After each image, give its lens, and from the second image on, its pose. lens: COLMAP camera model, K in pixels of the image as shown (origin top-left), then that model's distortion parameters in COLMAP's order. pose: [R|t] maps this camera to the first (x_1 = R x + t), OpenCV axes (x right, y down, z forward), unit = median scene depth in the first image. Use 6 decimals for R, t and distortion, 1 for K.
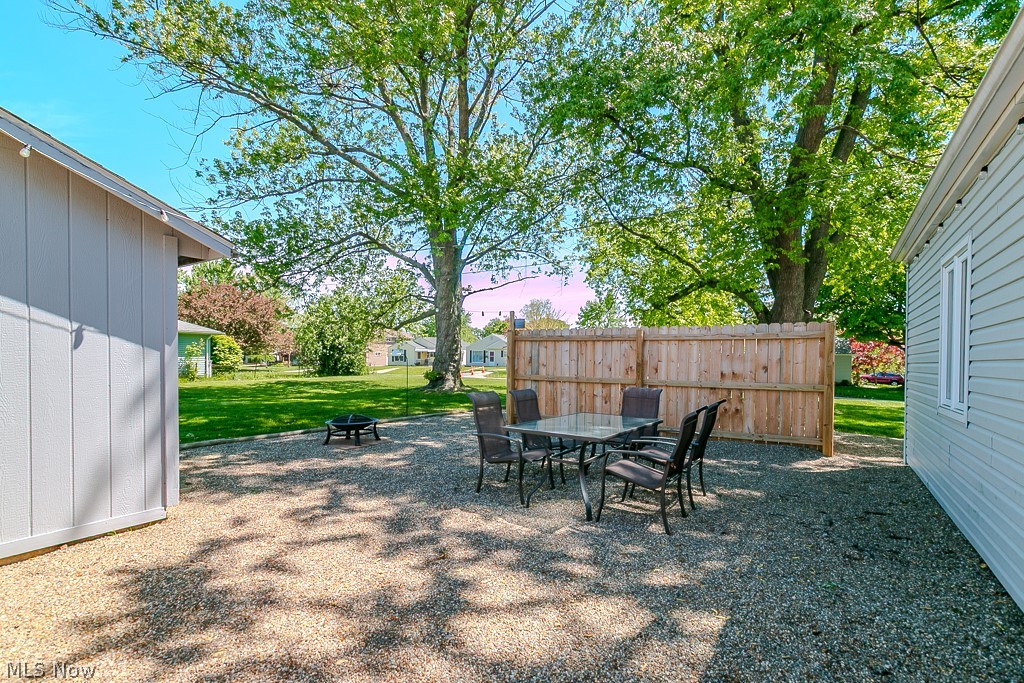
lens RADIAL K [[479.7, 0, 529.0], [0, 479.7, 362.2], [0, 0, 1]] dist [-0.001492, -0.002624]
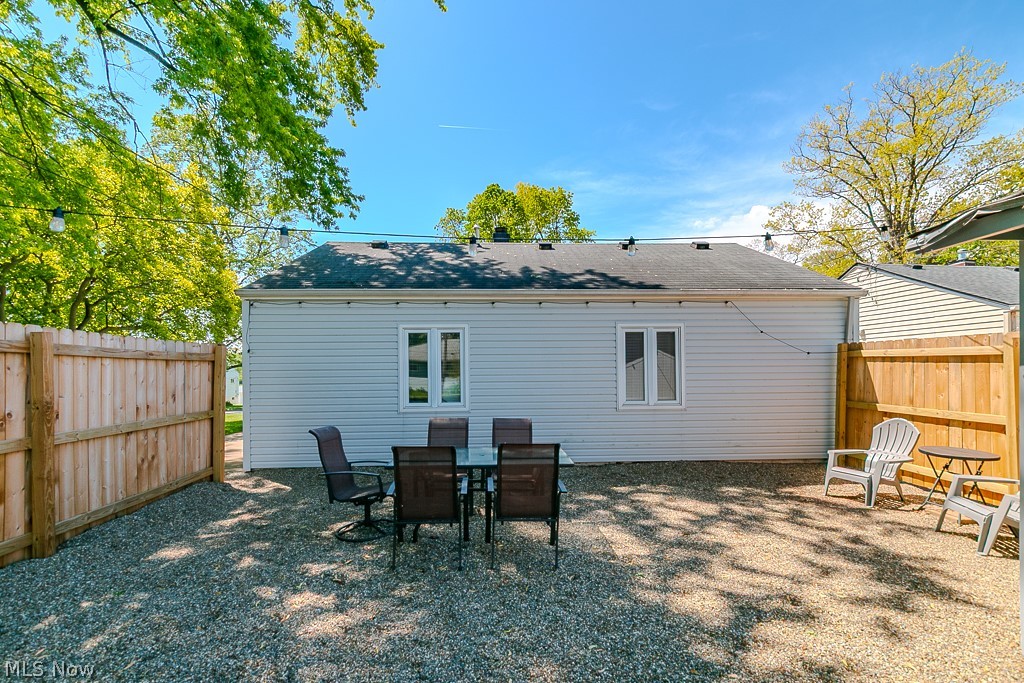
lens RADIAL K [[479.7, 0, 501.9], [0, 479.7, 353.3], [0, 0, 1]] dist [-0.001492, -0.002624]
pose [[-0.556978, 0.020724, 0.830269, -1.015903], [0.007481, 0.999773, -0.019936, -0.085527], [-0.830494, -0.004893, -0.557006, 2.163357]]
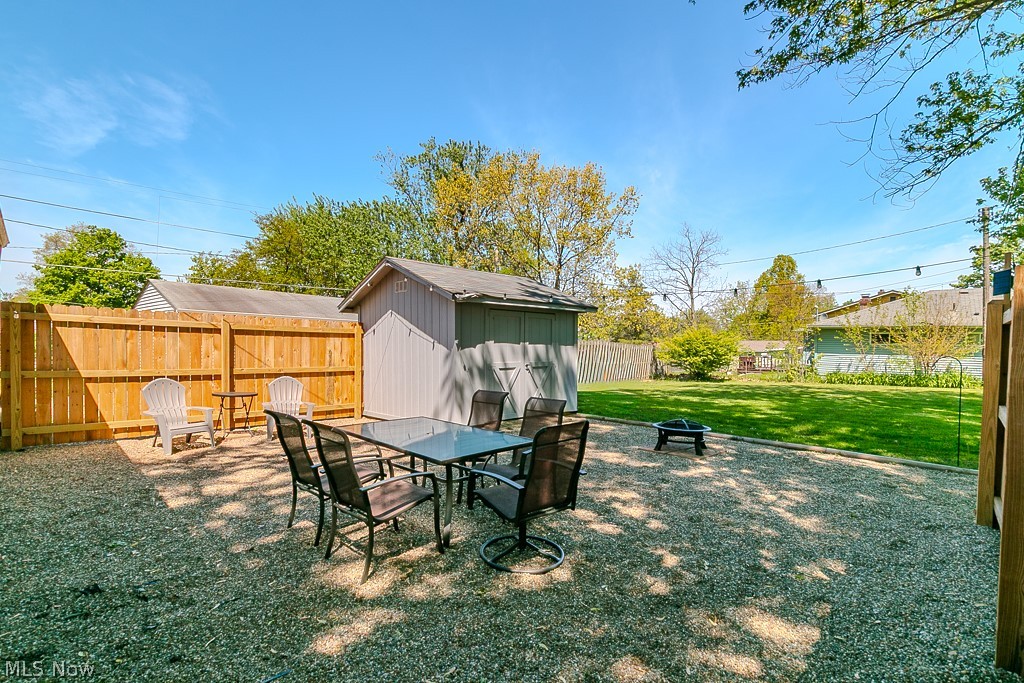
lens RADIAL K [[479.7, 0, 514.4], [0, 479.7, 344.9], [0, 0, 1]] dist [-0.001492, -0.002624]
pose [[-0.209733, -0.017733, -0.977598, 1.365517], [-0.032206, 0.999418, -0.011219, -0.040159], [0.977228, 0.029132, -0.210182, 1.905575]]
